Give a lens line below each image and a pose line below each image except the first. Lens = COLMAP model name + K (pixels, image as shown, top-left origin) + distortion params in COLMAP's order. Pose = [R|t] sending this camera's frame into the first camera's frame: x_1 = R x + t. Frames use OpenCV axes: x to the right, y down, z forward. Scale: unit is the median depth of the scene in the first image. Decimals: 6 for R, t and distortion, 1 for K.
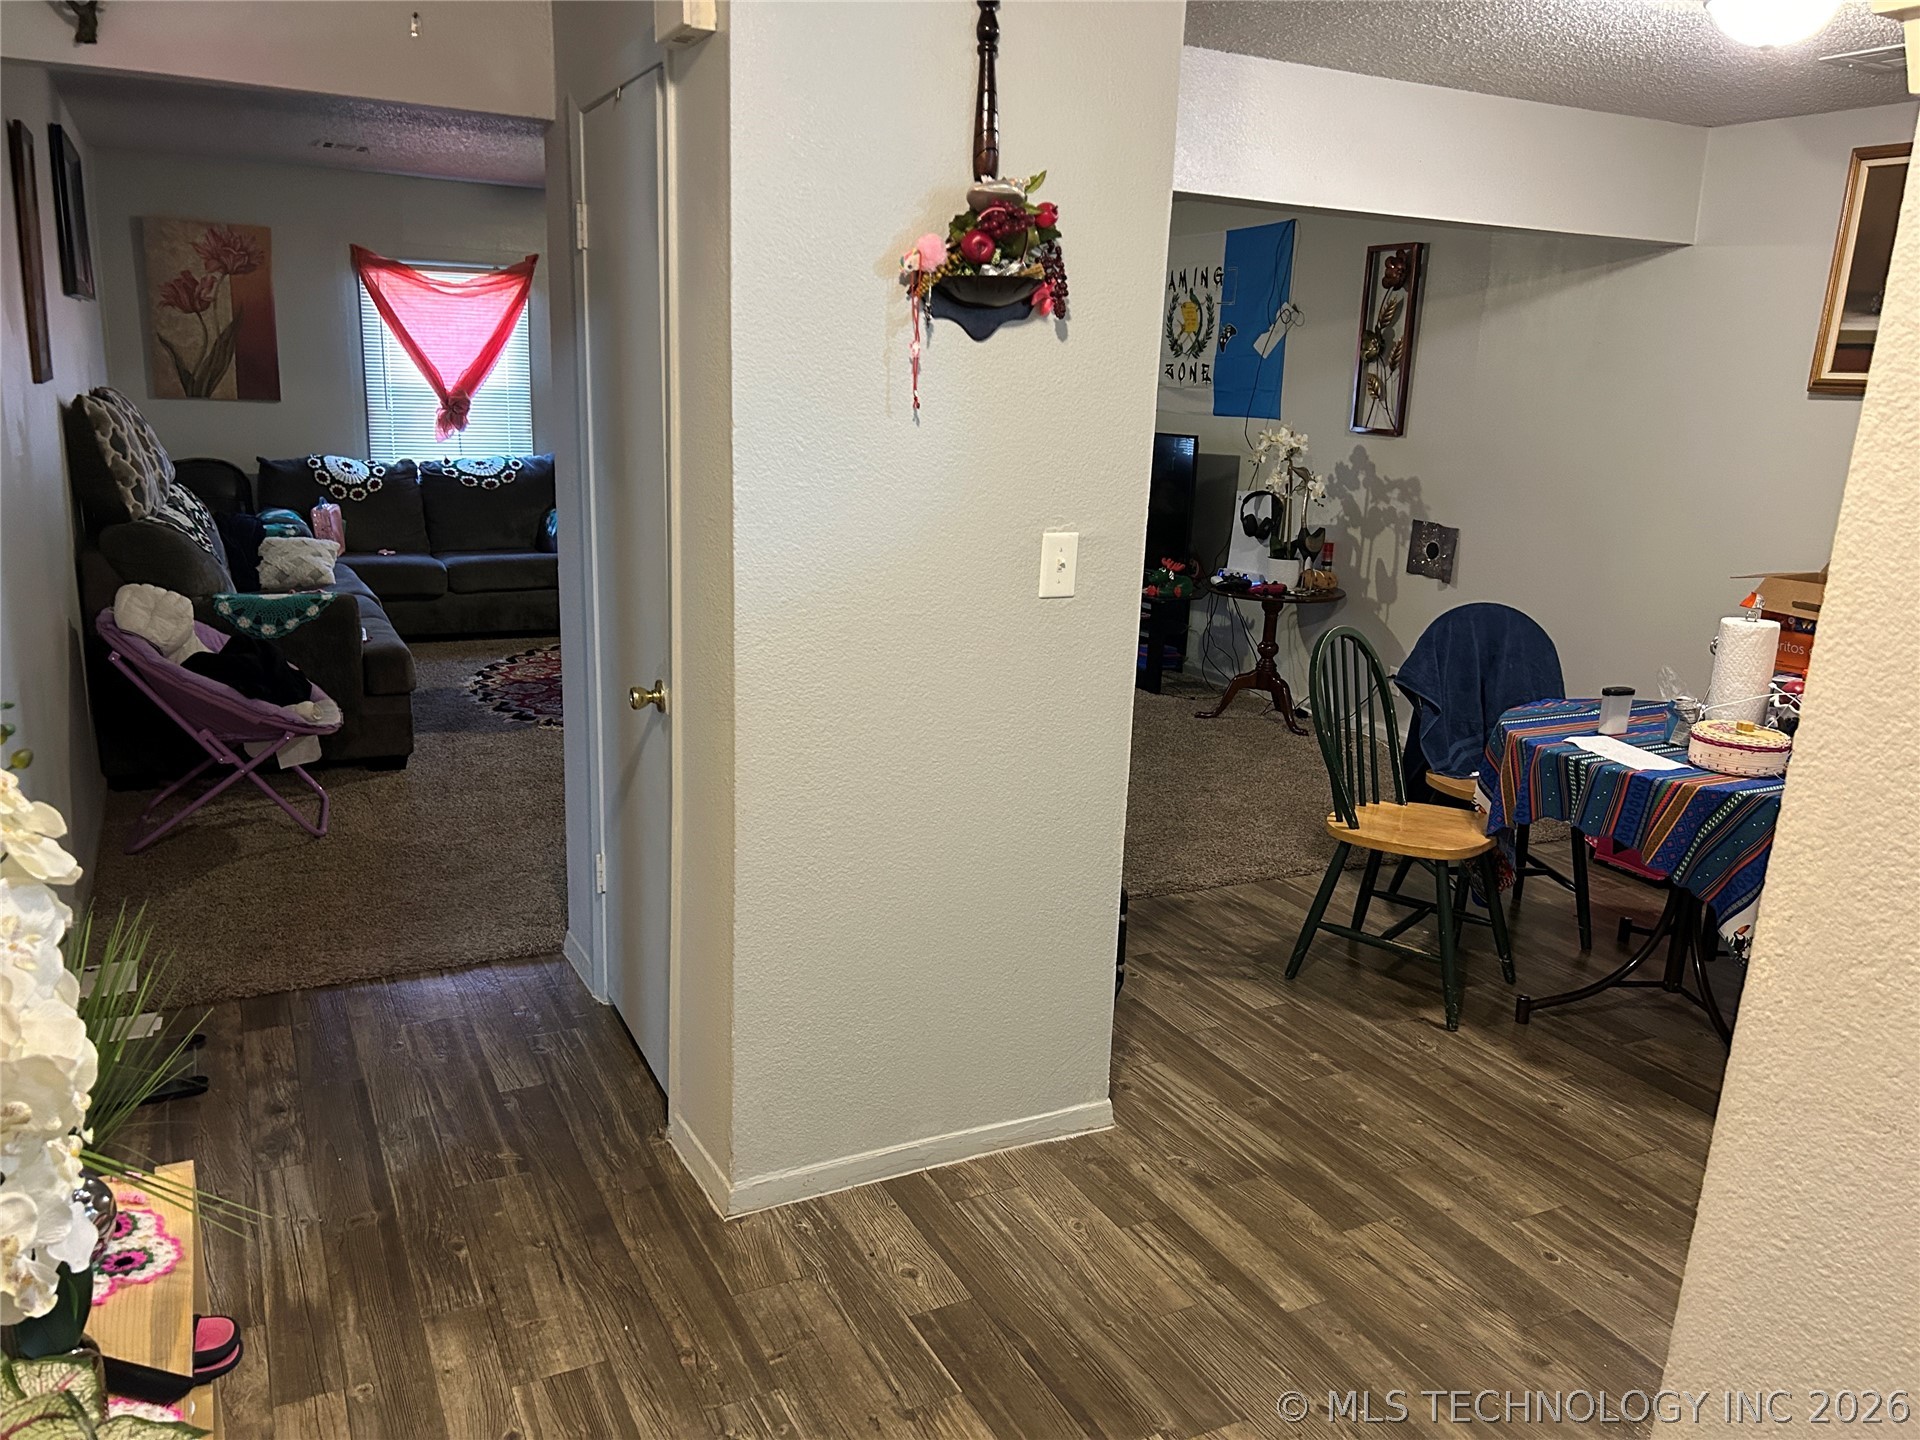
lens RADIAL K [[1436.3, 0, 949.2], [0, 1436.3, 718.7], [0, 0, 1]] dist [0.048104, -0.039563]
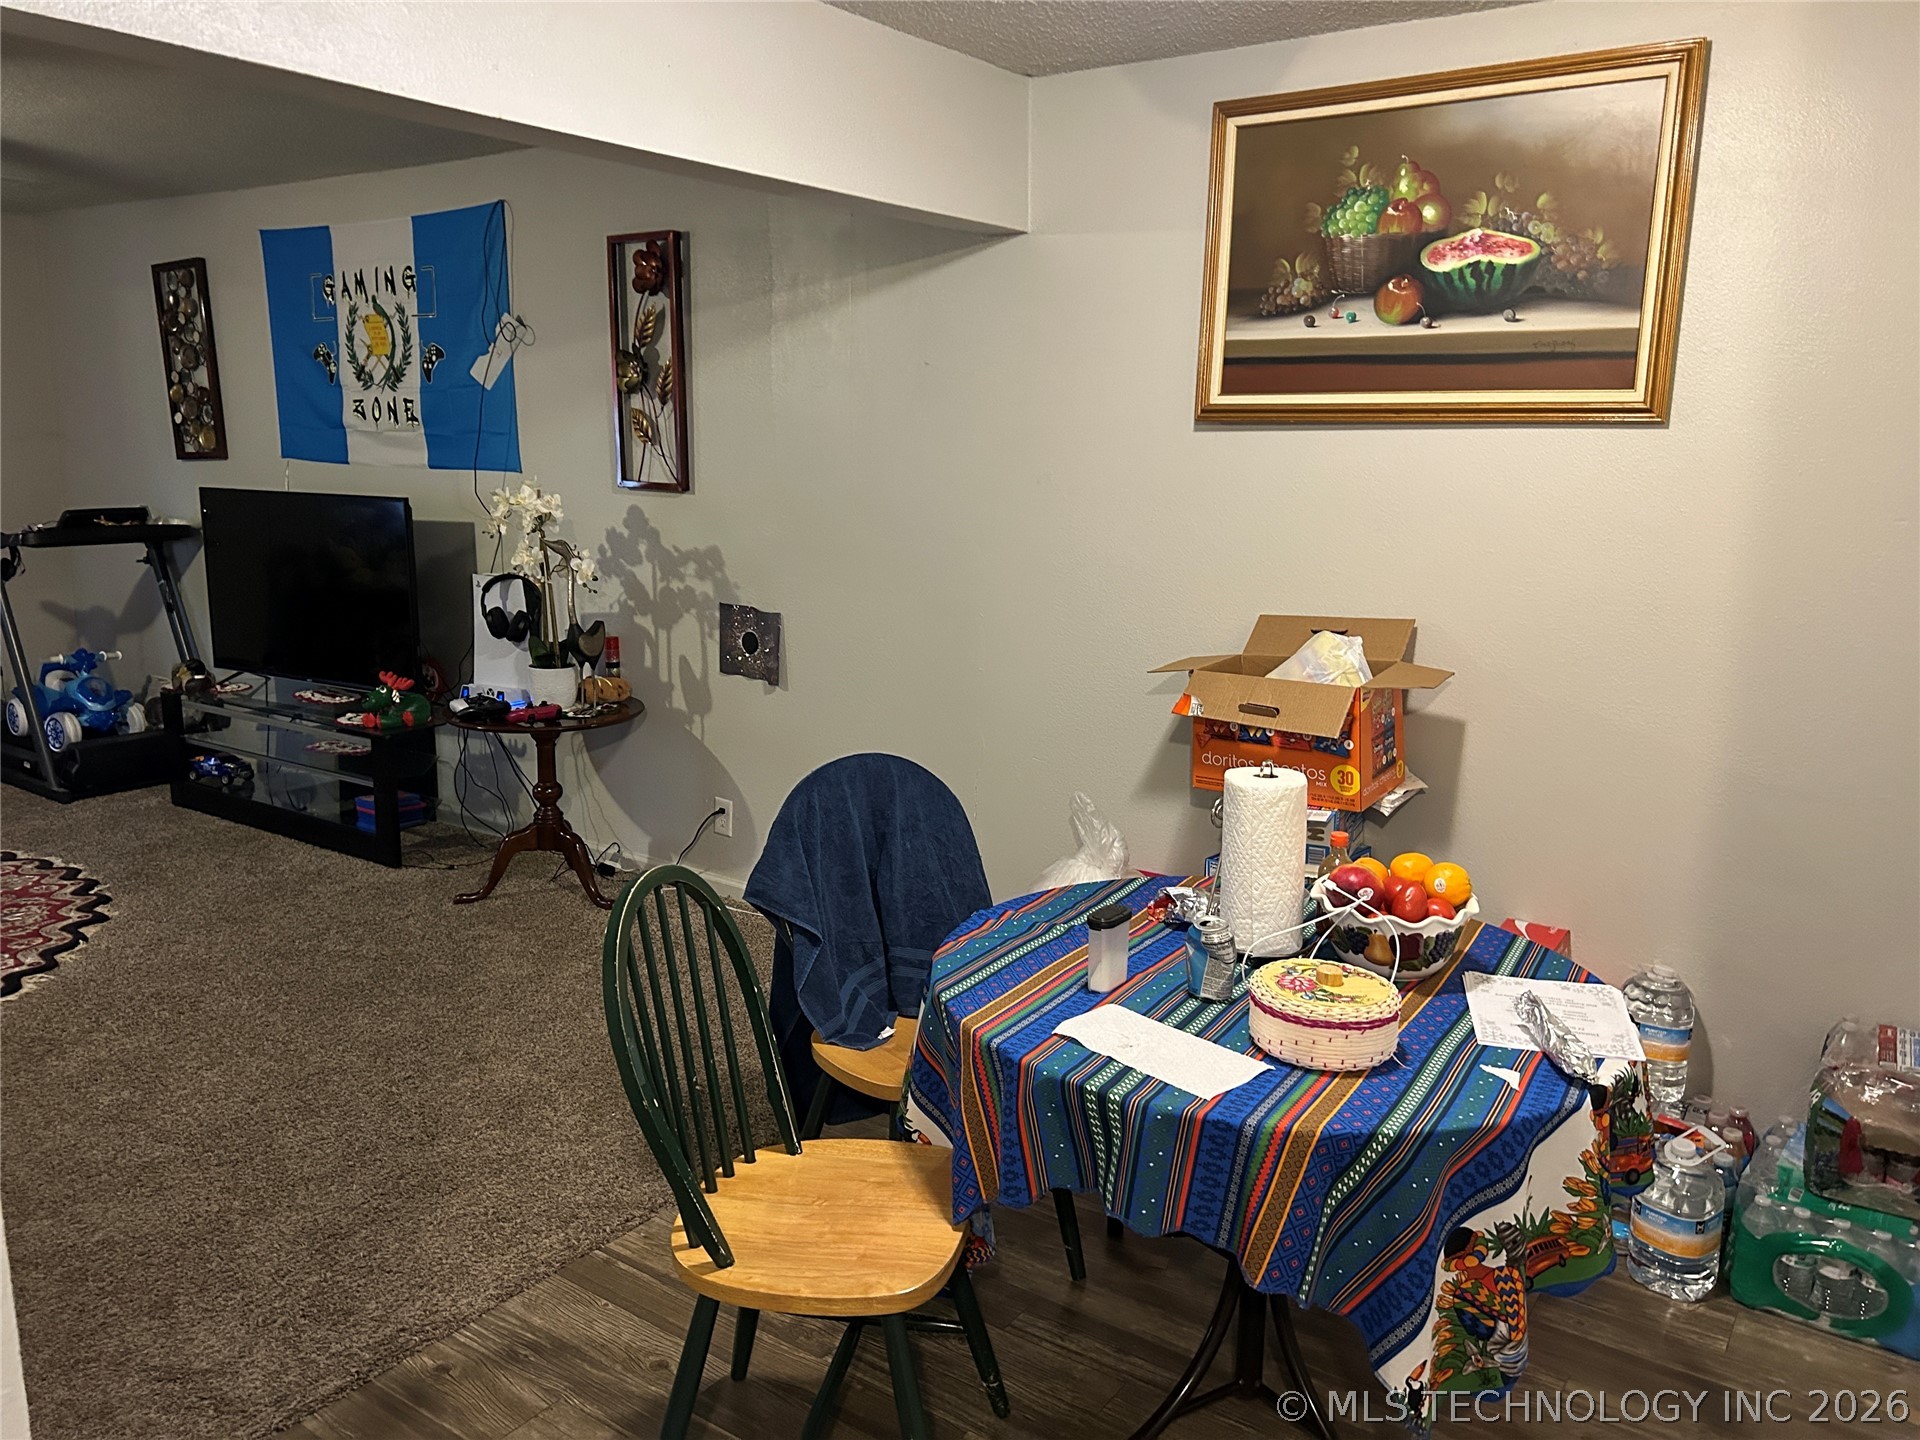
lens RADIAL K [[1436.3, 0, 964.3], [0, 1436.3, 717.9], [0, 0, 1]] dist [0.048104, -0.039563]
pose [[0.878513, -0.120579, 0.462250, 0.081814], [0.132539, 0.991155, 0.006653, -0.066475], [-0.458964, 0.055421, 0.886725, 0.285654]]
